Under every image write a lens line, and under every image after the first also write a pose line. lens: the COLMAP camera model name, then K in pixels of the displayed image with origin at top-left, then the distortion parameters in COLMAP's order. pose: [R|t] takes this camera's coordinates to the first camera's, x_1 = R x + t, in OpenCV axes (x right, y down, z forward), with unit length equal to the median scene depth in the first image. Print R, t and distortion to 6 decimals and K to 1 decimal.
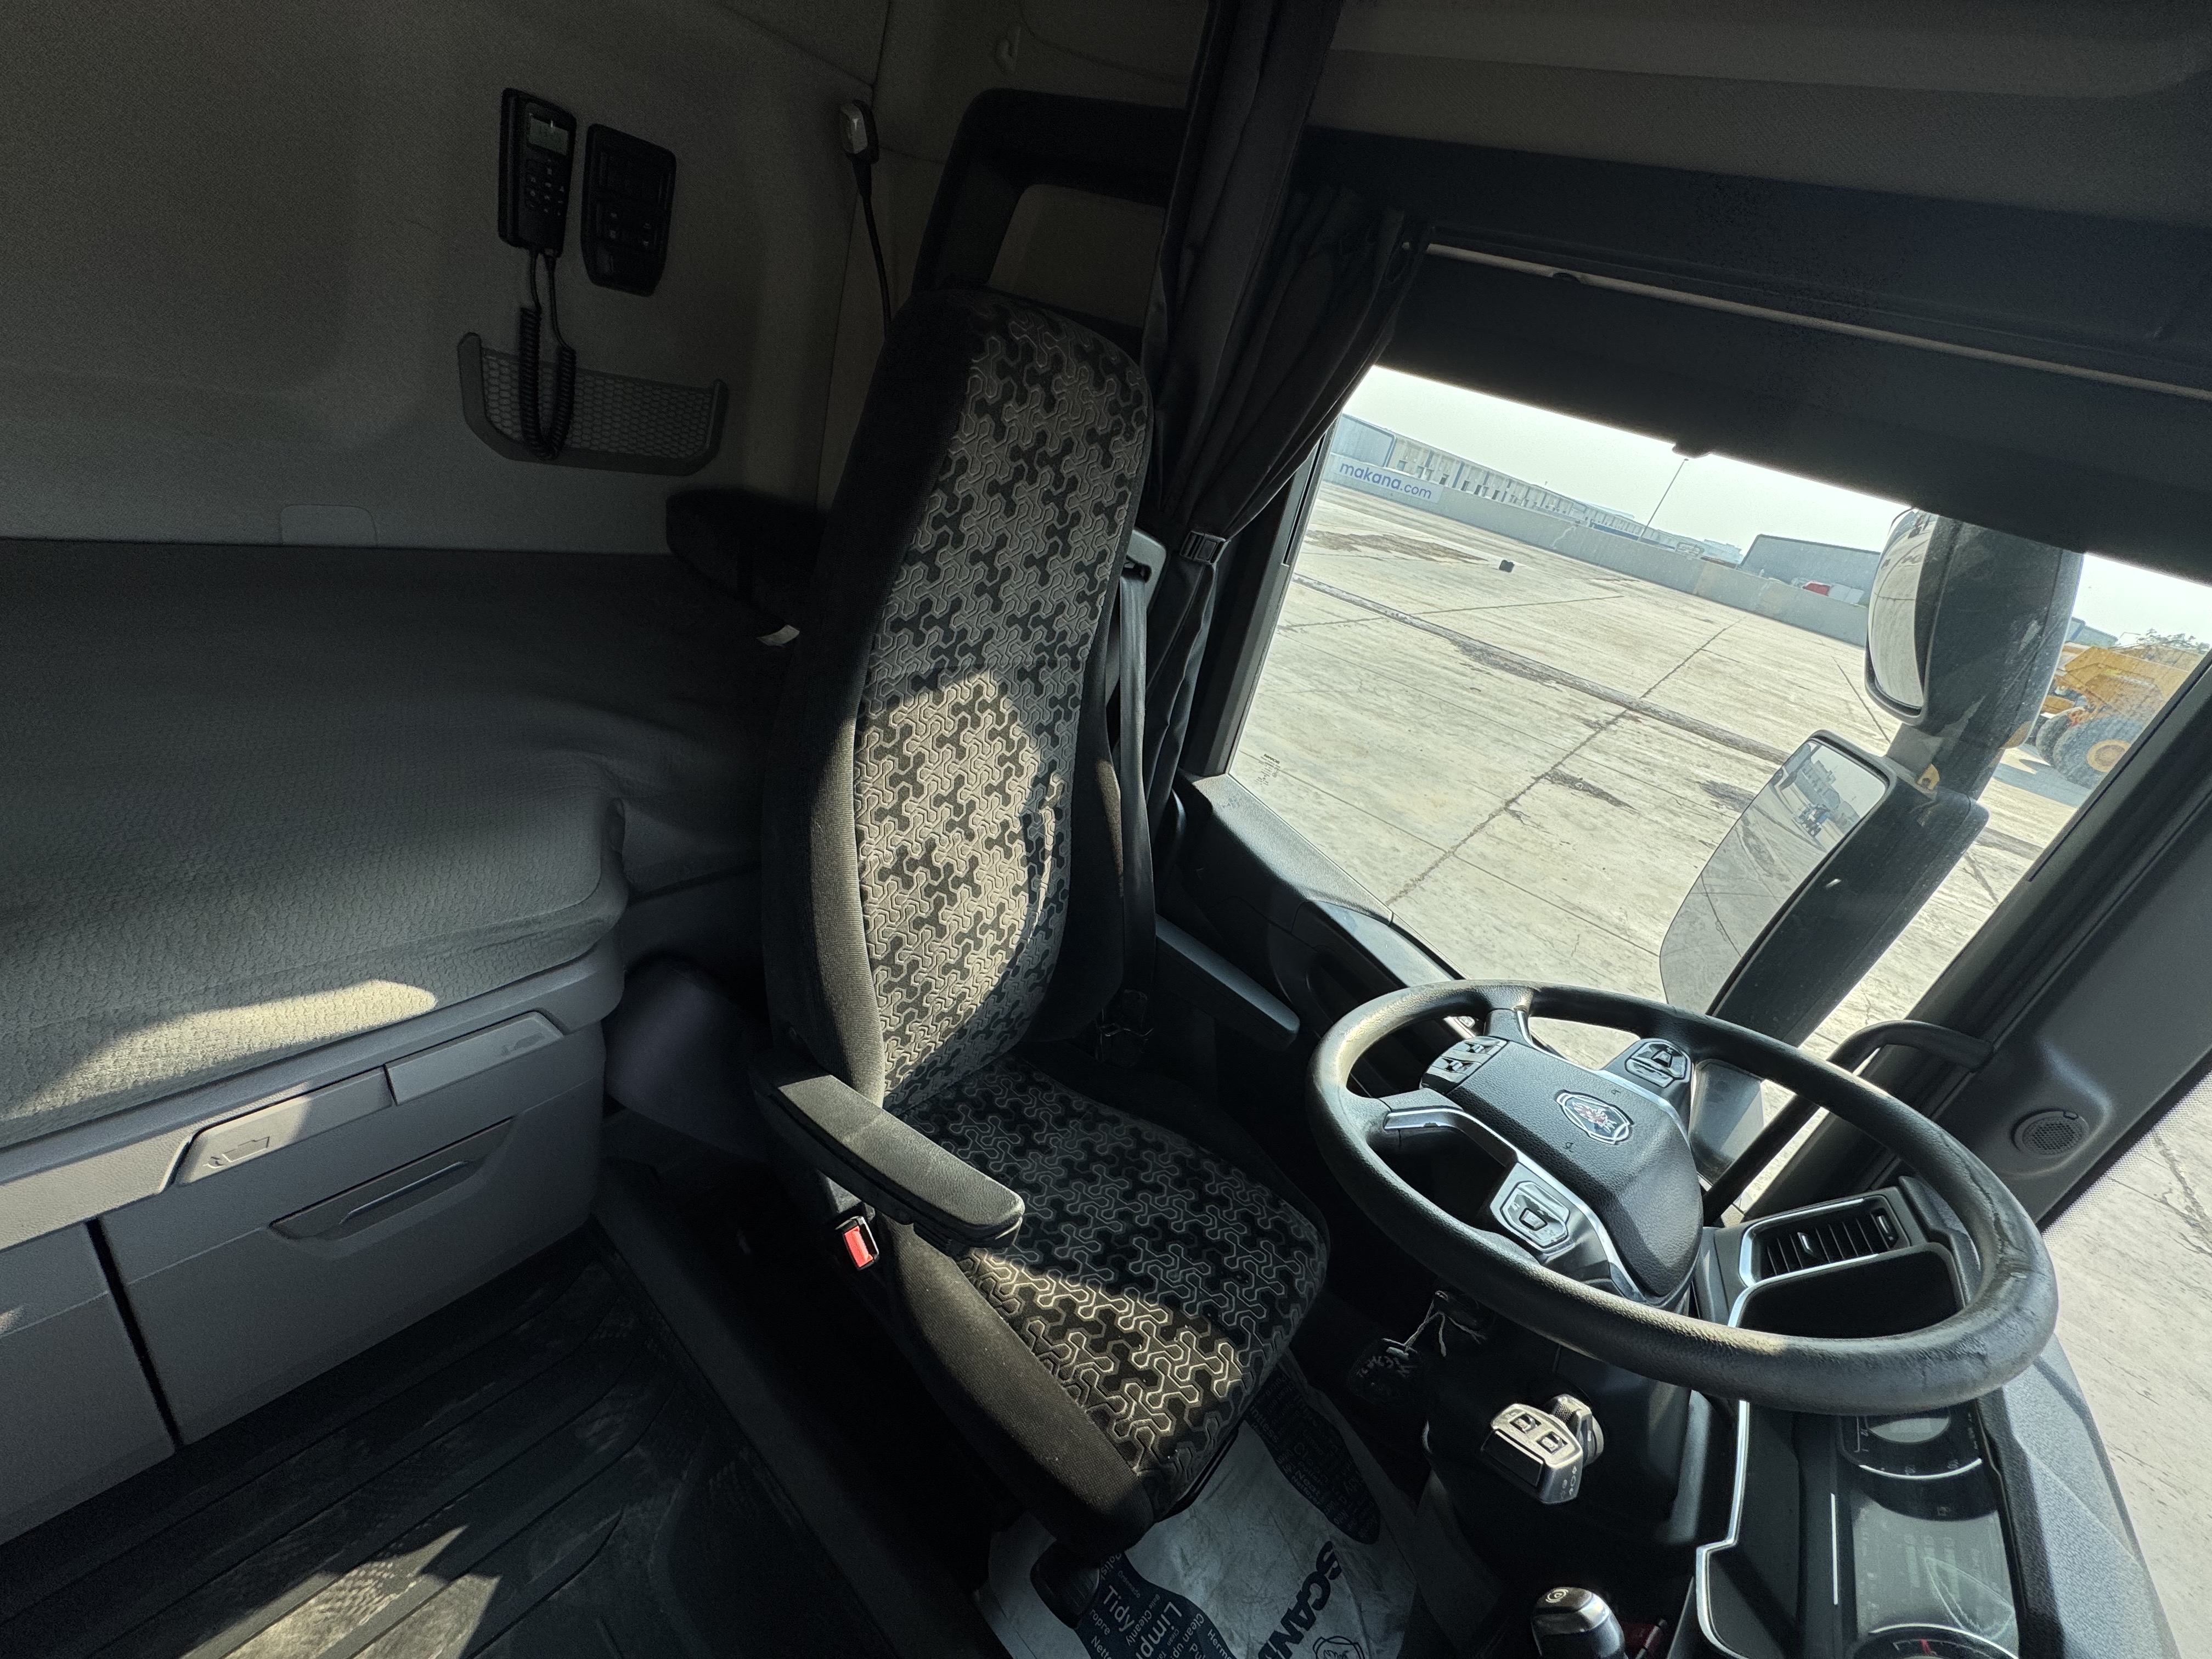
lens RADIAL K [[887.9, 0, 1110.0], [0, 887.9, 832.5], [0, 0, 1]] dist [0.000353, 0.000369]
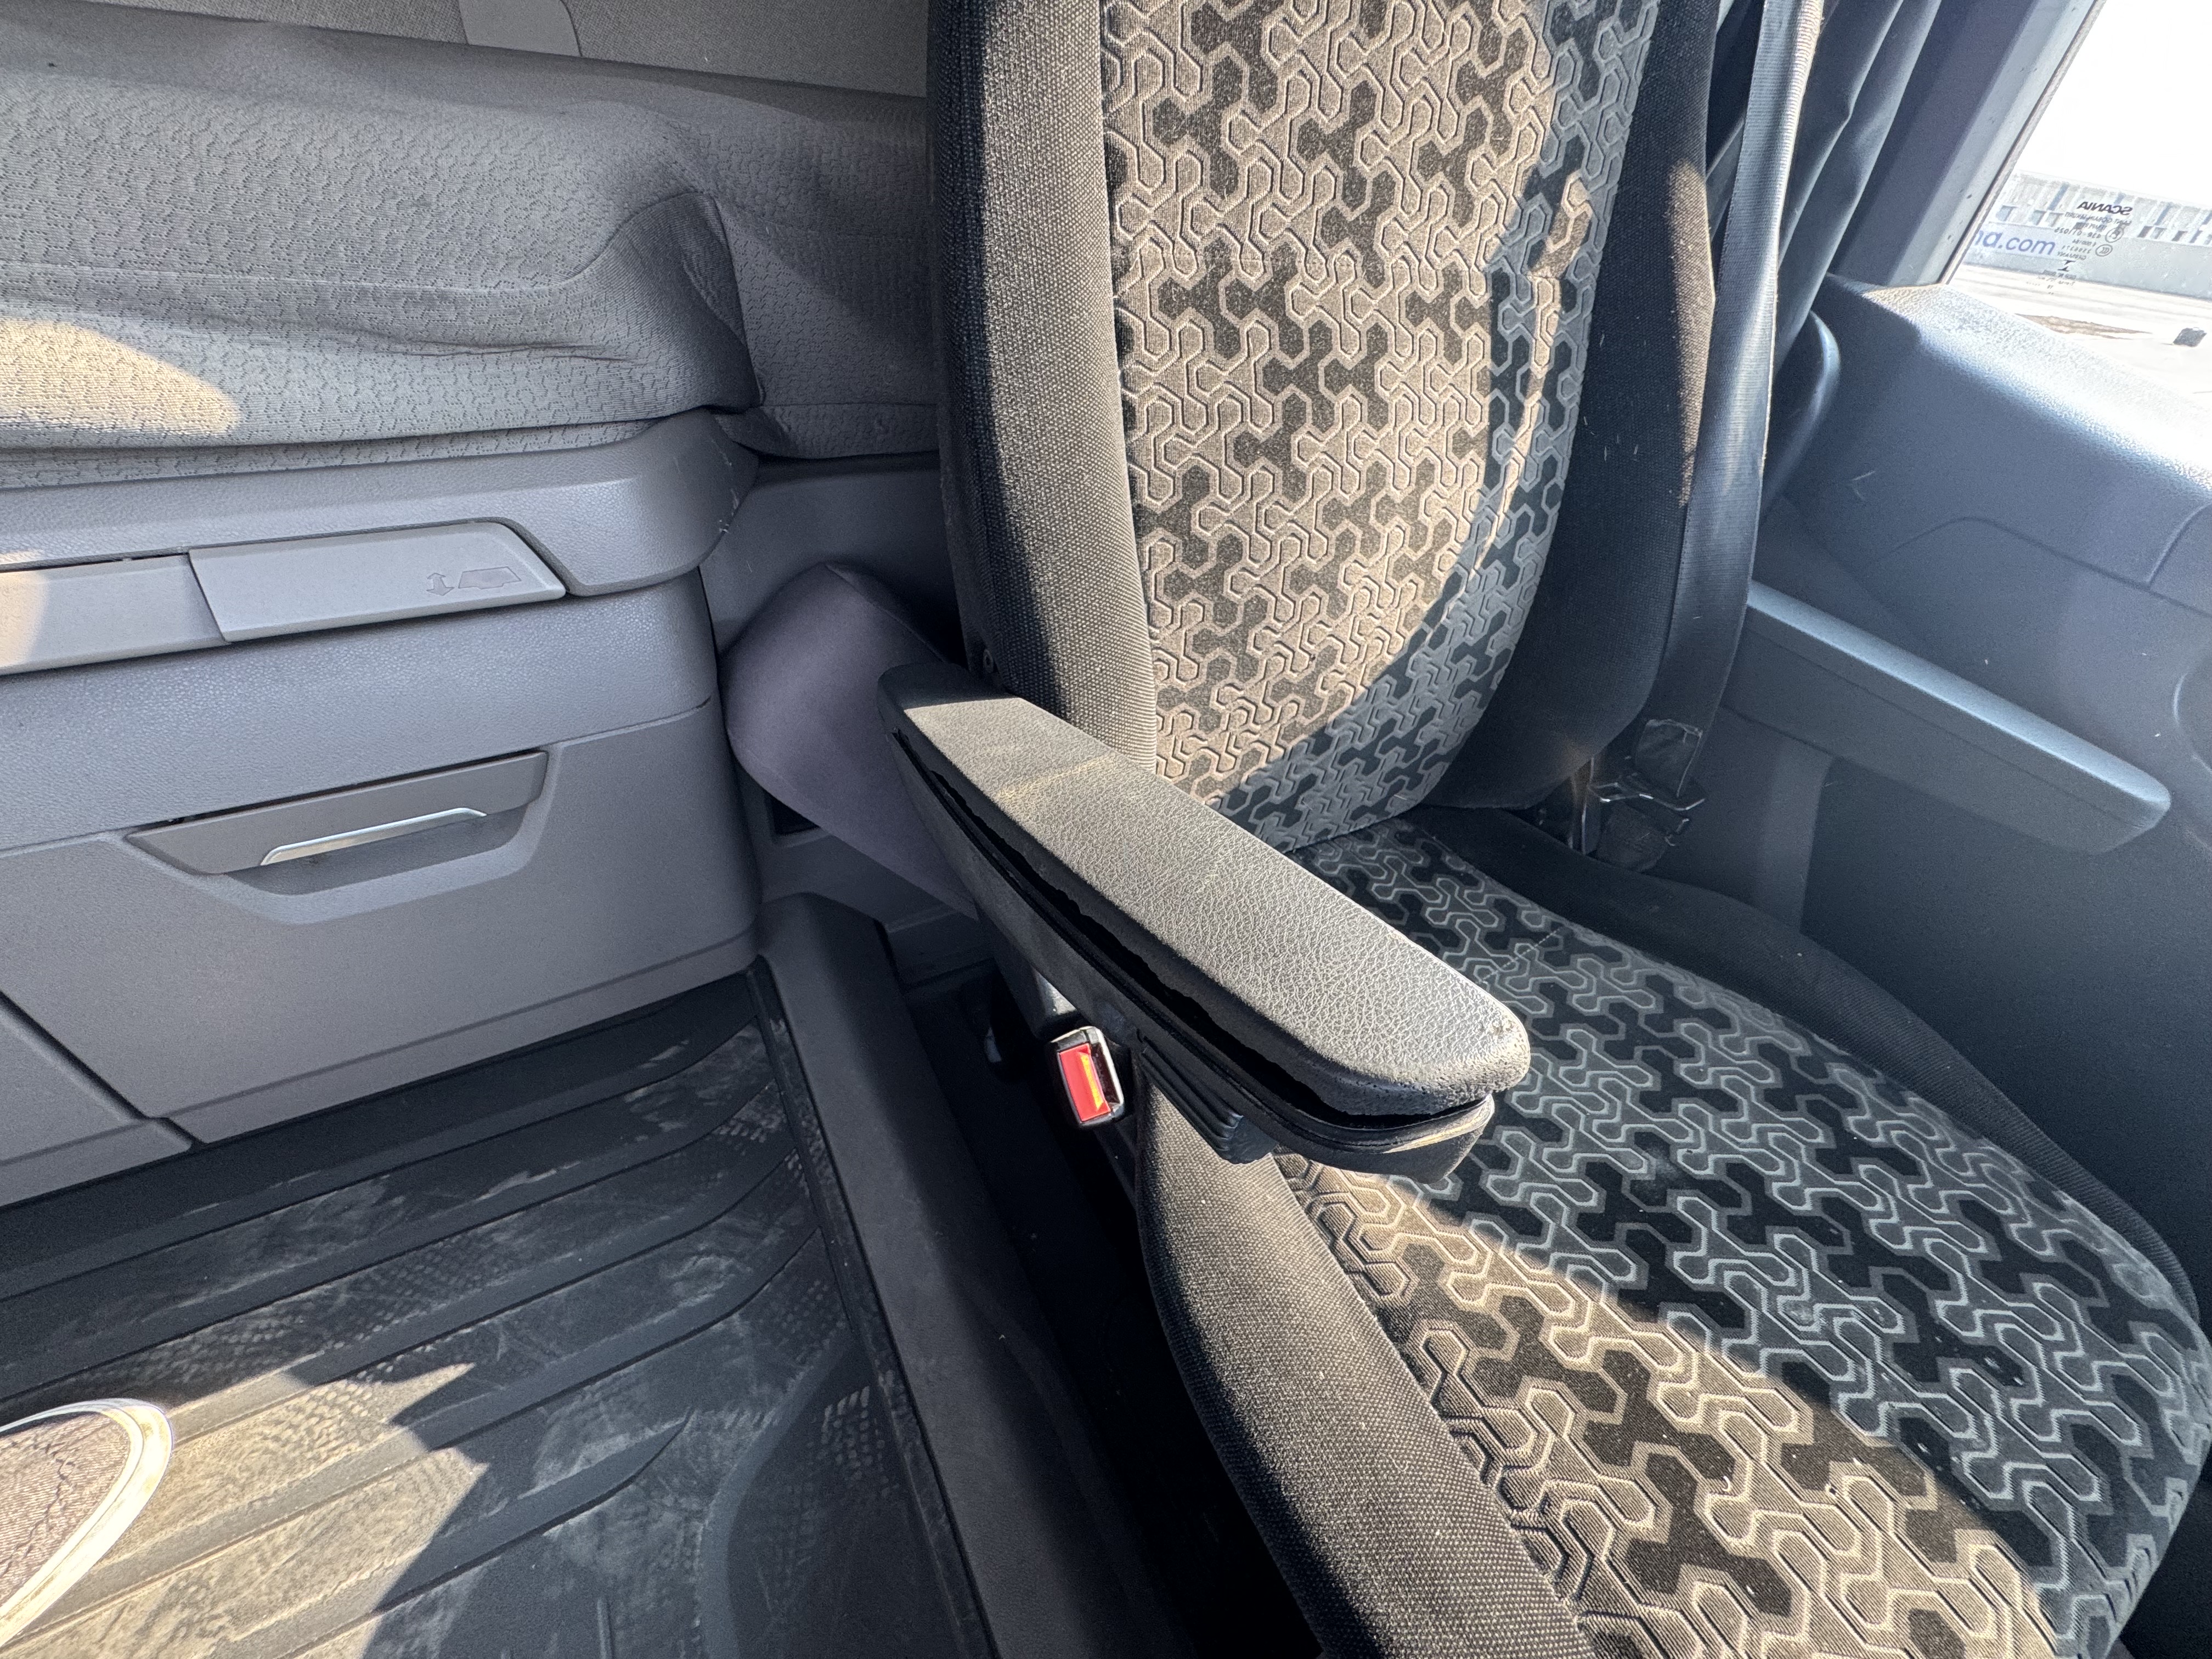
lens RADIAL K [[887.9, 0, 1110.0], [0, 887.9, 832.5], [0, 0, 1]] dist [0.000353, 0.000369]
pose [[0.915139, 0.099042, -0.390783, -0.078343], [-0.043136, 0.987844, 0.149346, 0.228261], [0.400824, -0.119815, 0.908287, 0.516143]]
